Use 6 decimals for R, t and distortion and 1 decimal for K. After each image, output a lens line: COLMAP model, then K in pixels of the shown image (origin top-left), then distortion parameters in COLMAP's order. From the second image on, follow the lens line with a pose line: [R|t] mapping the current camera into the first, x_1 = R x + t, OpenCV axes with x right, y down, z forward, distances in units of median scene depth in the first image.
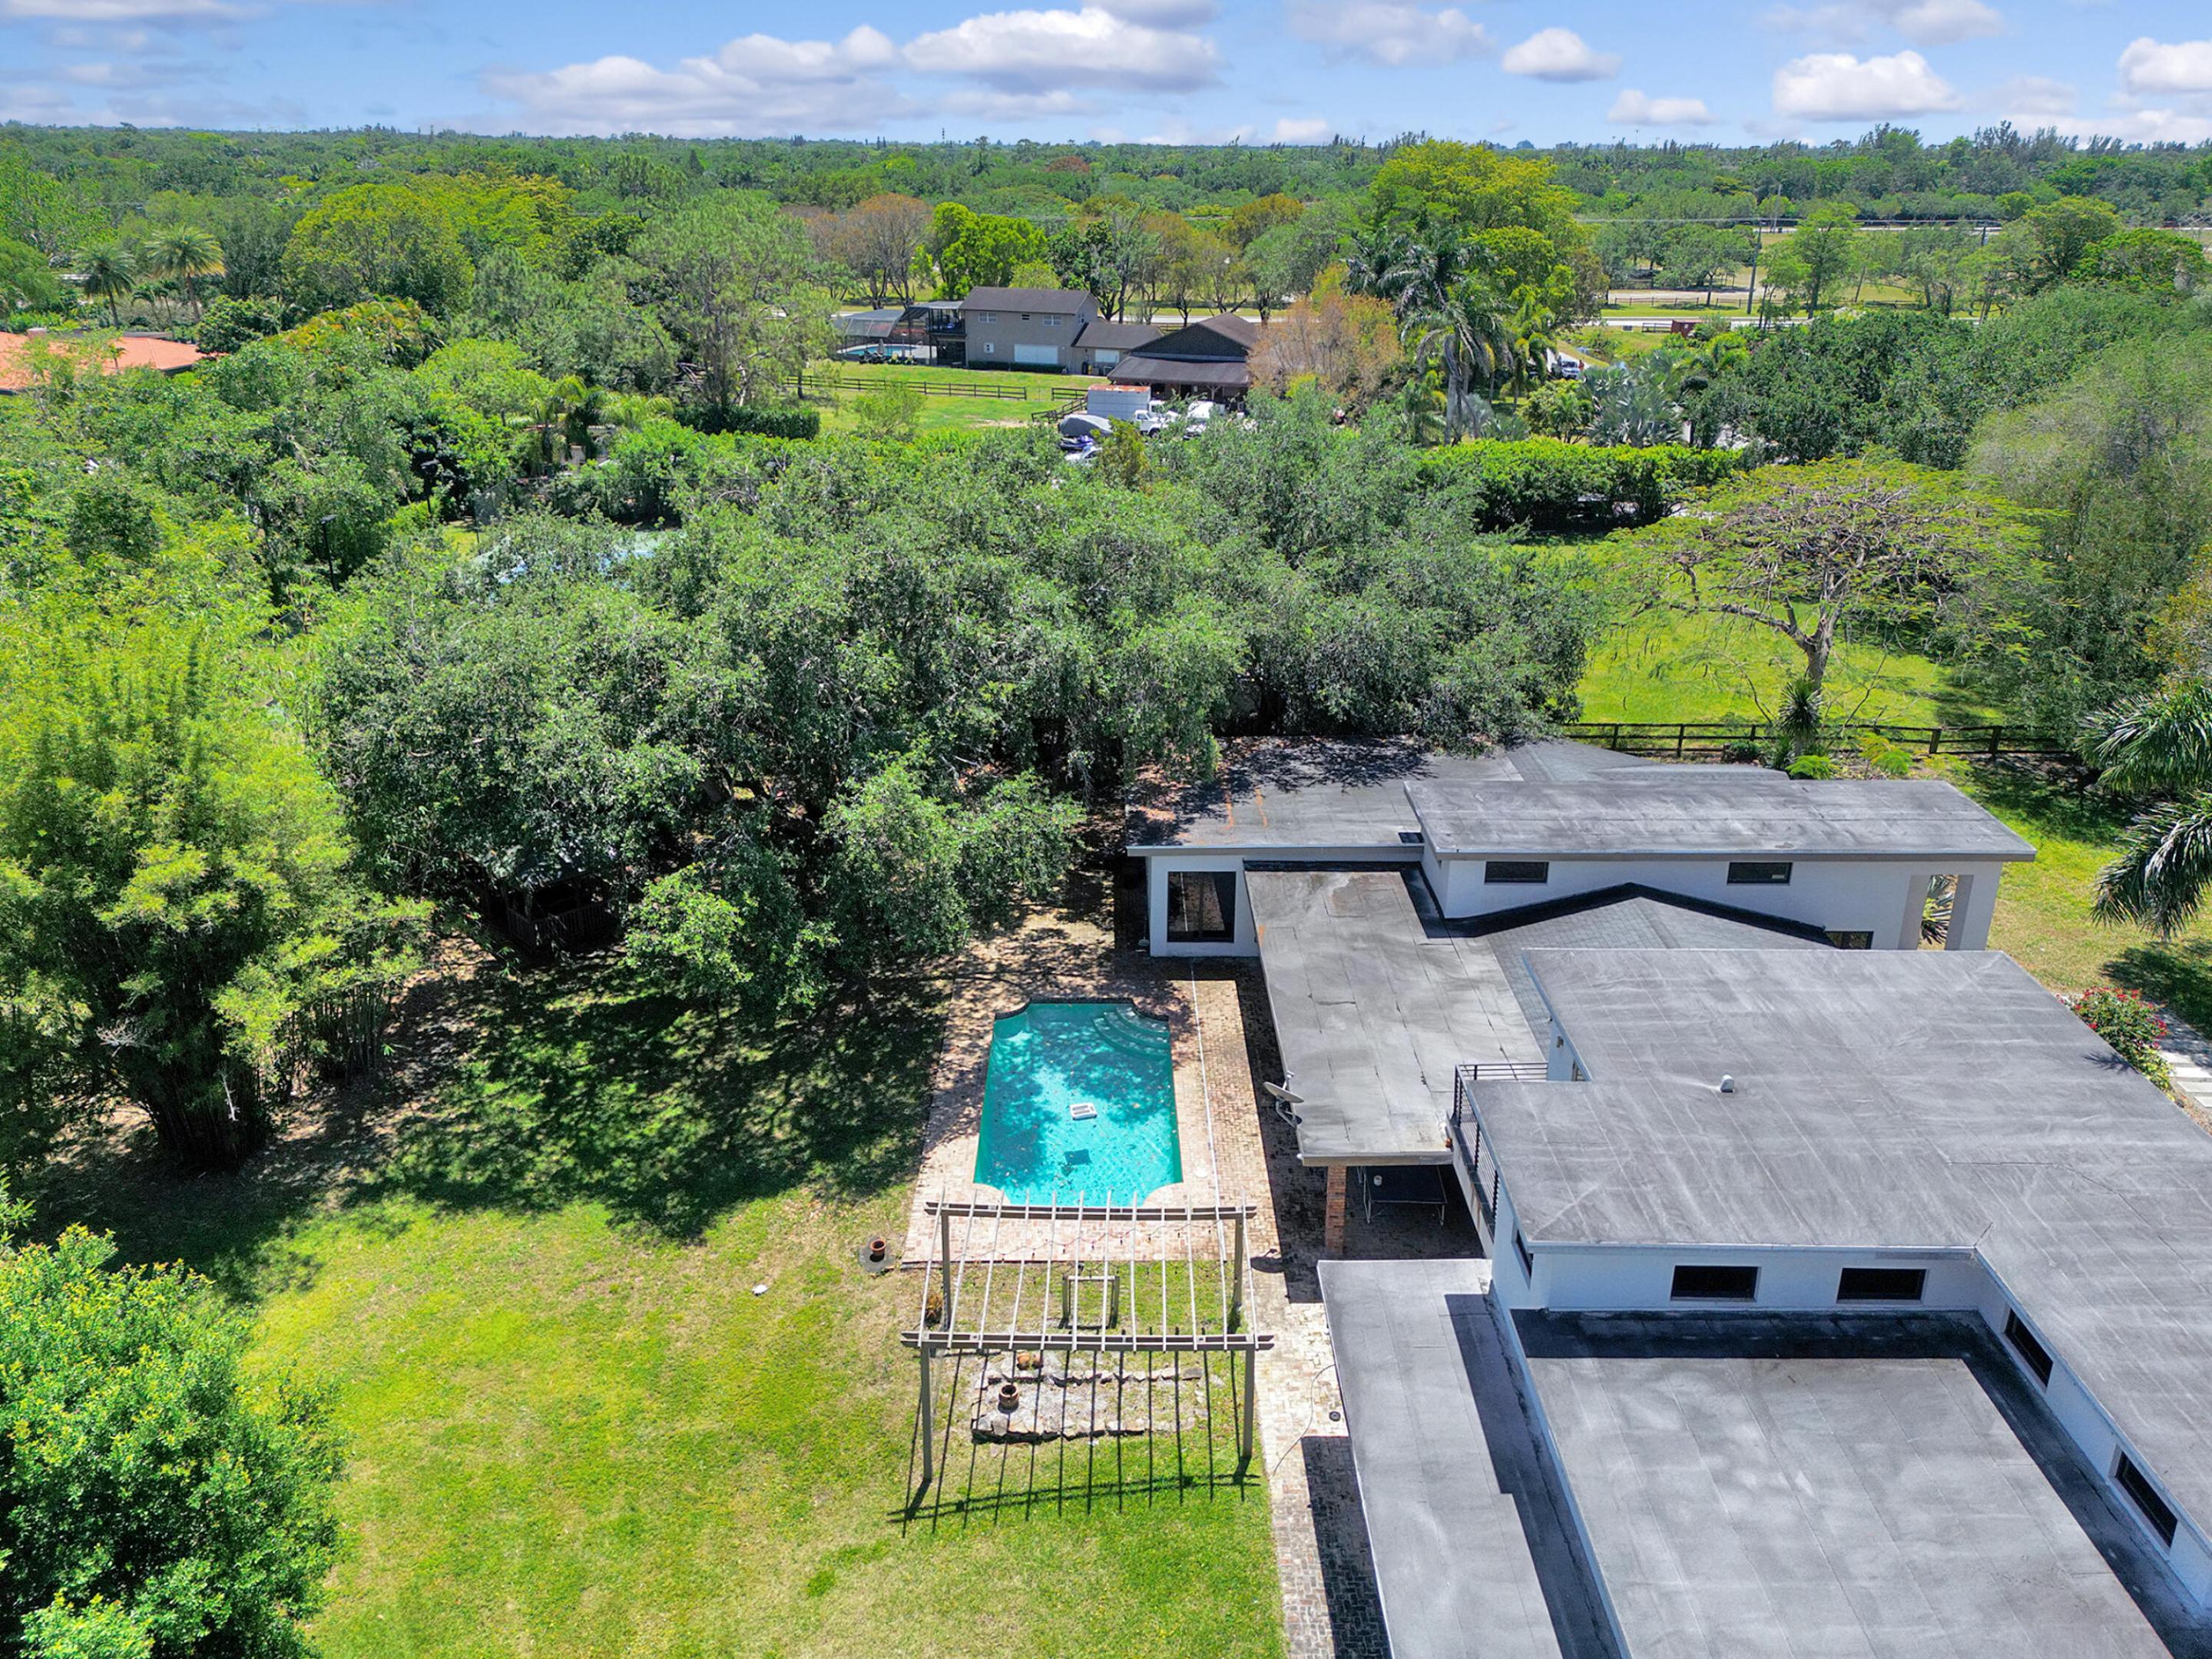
lens RADIAL K [[1621.4, 0, 1106.0], [0, 1621.4, 829.5], [0, 0, 1]] dist [0.099649, -0.130343]
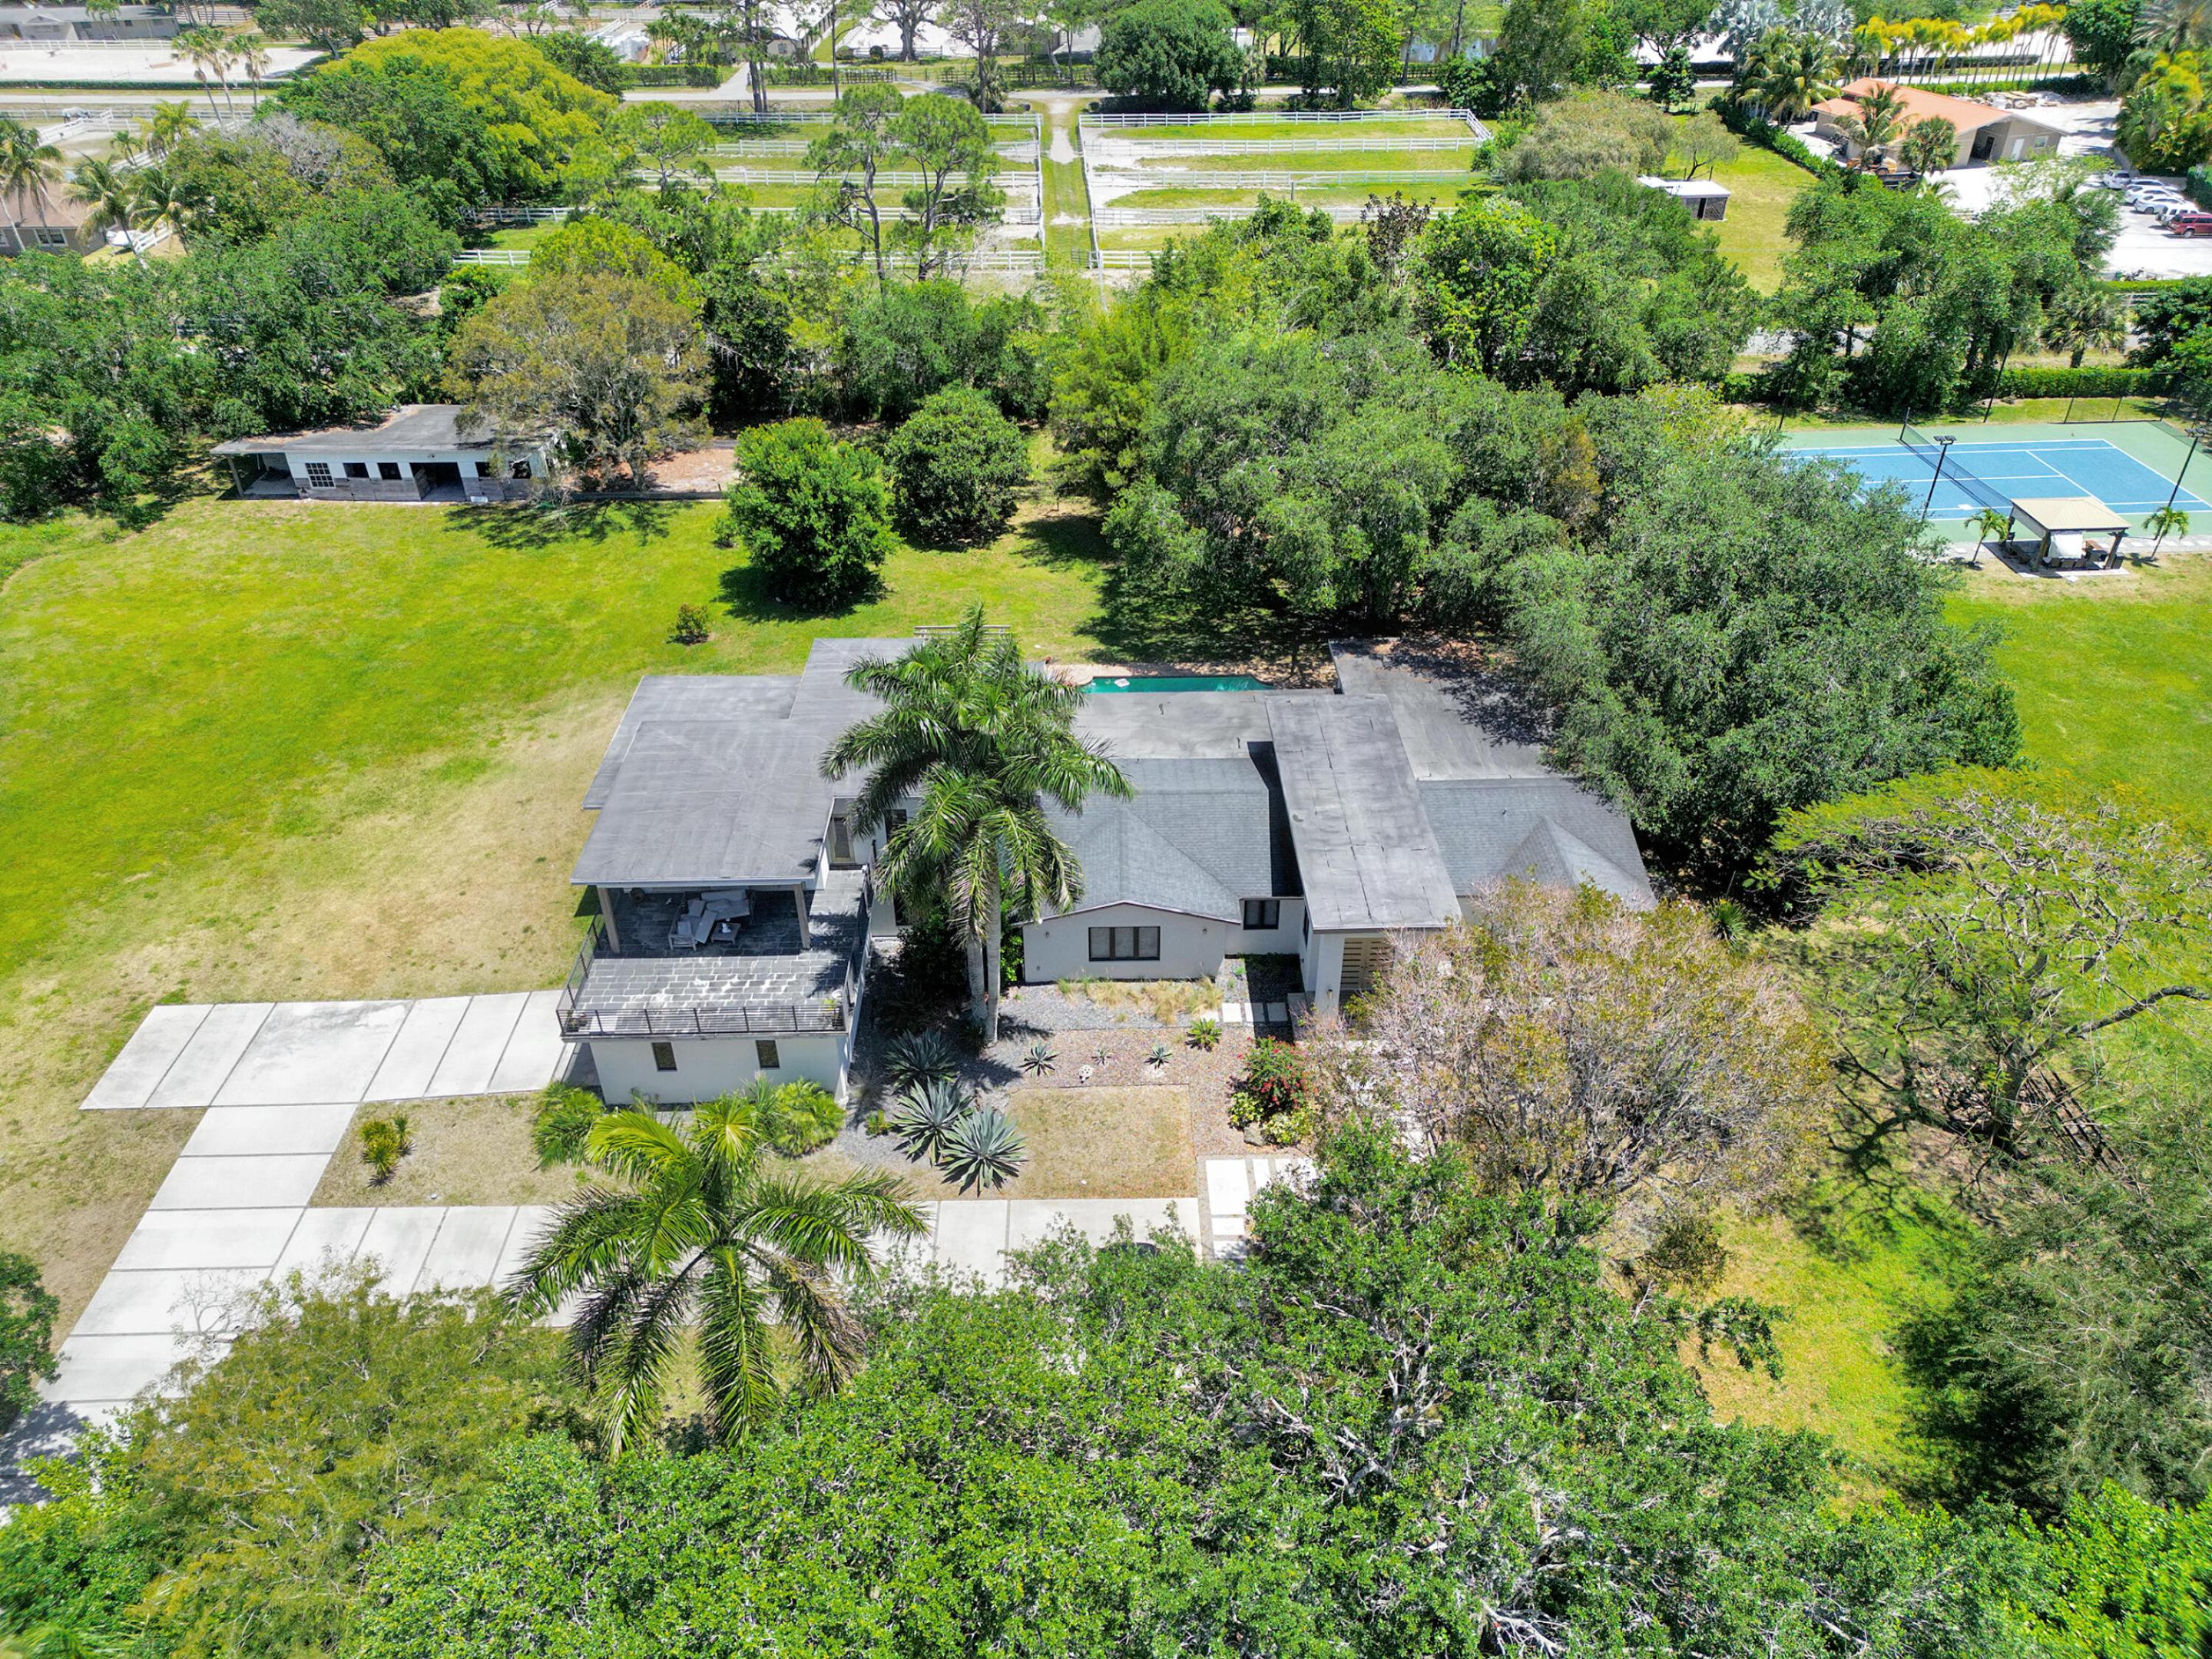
lens RADIAL K [[1557.0, 0, 1106.0], [0, 1557.0, 829.5], [0, 0, 1]] dist [0.085936, -0.105475]
pose [[0.006945, 0.560435, -0.828169, 1.516285], [-0.376461, 0.768724, 0.517050, -0.609041], [0.926407, 0.308182, 0.216321, 0.552421]]
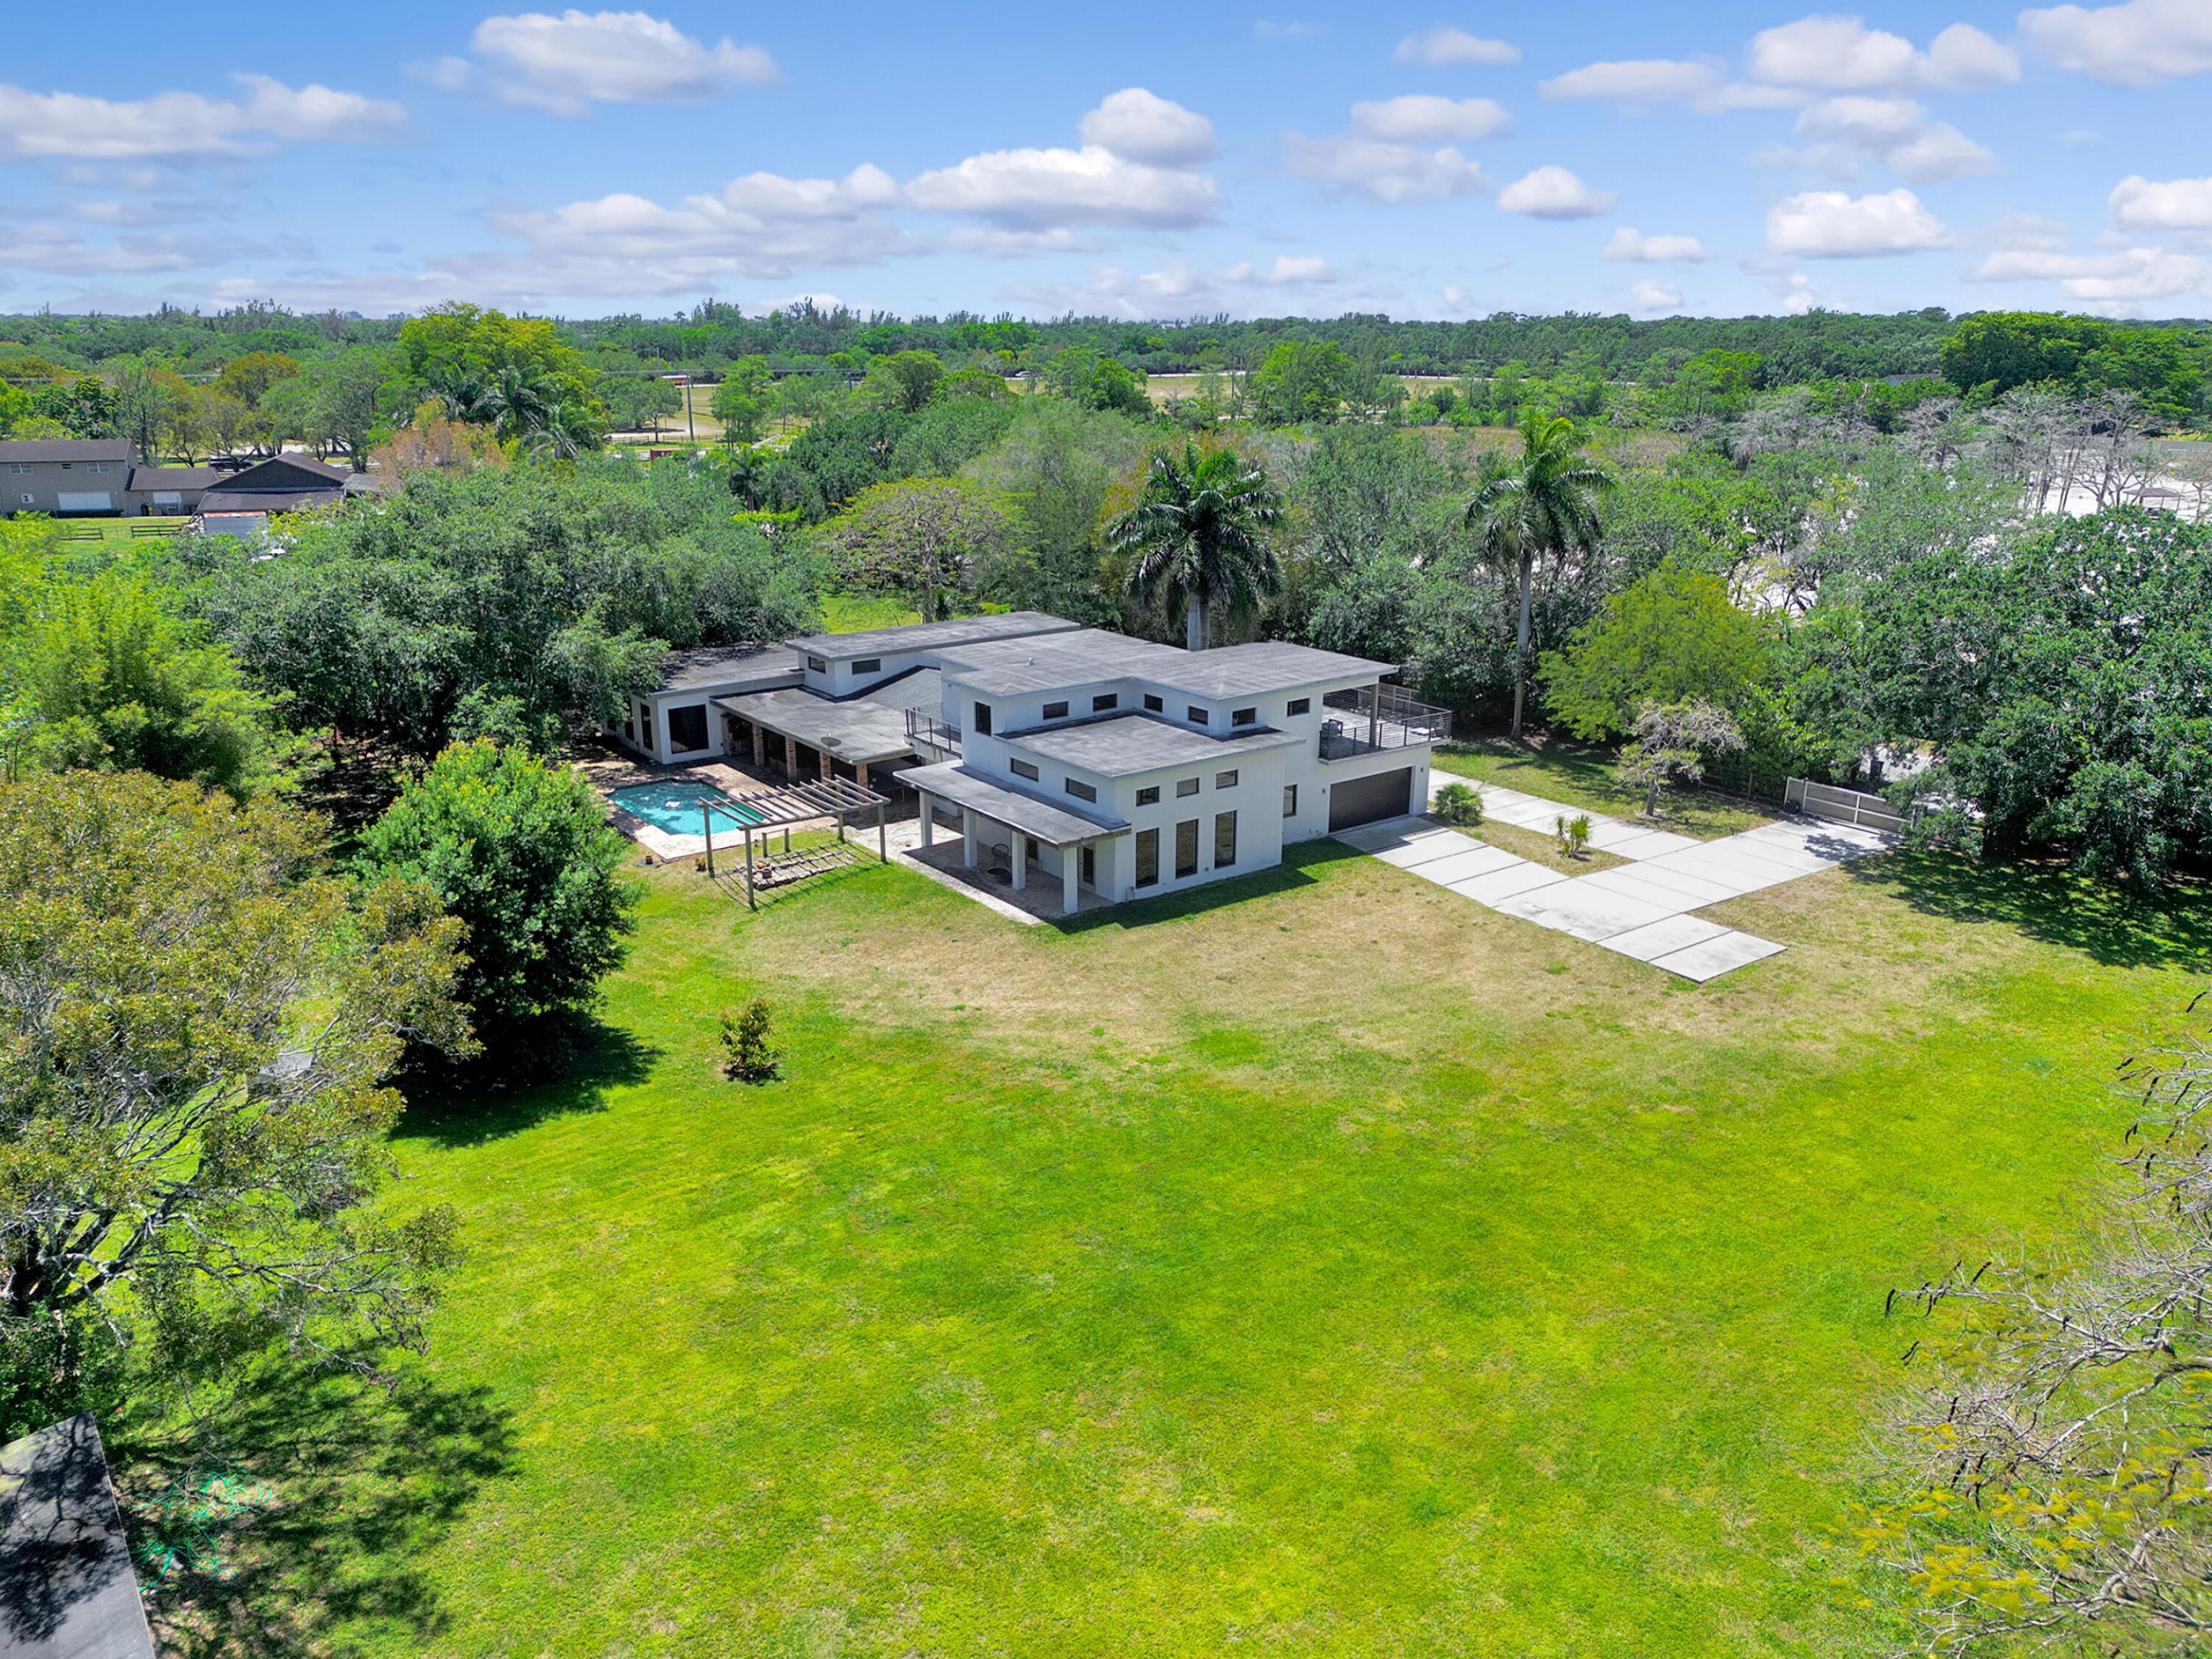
lens RADIAL K [[1621.4, 0, 1106.0], [0, 1621.4, 829.5], [0, 0, 1]] dist [0.099649, -0.130343]
pose [[0.800144, -0.183229, 0.571136, -0.651664], [0.234510, 0.971970, -0.016718, 0.312159], [-0.552064, 0.147313, 0.820685, -0.702691]]
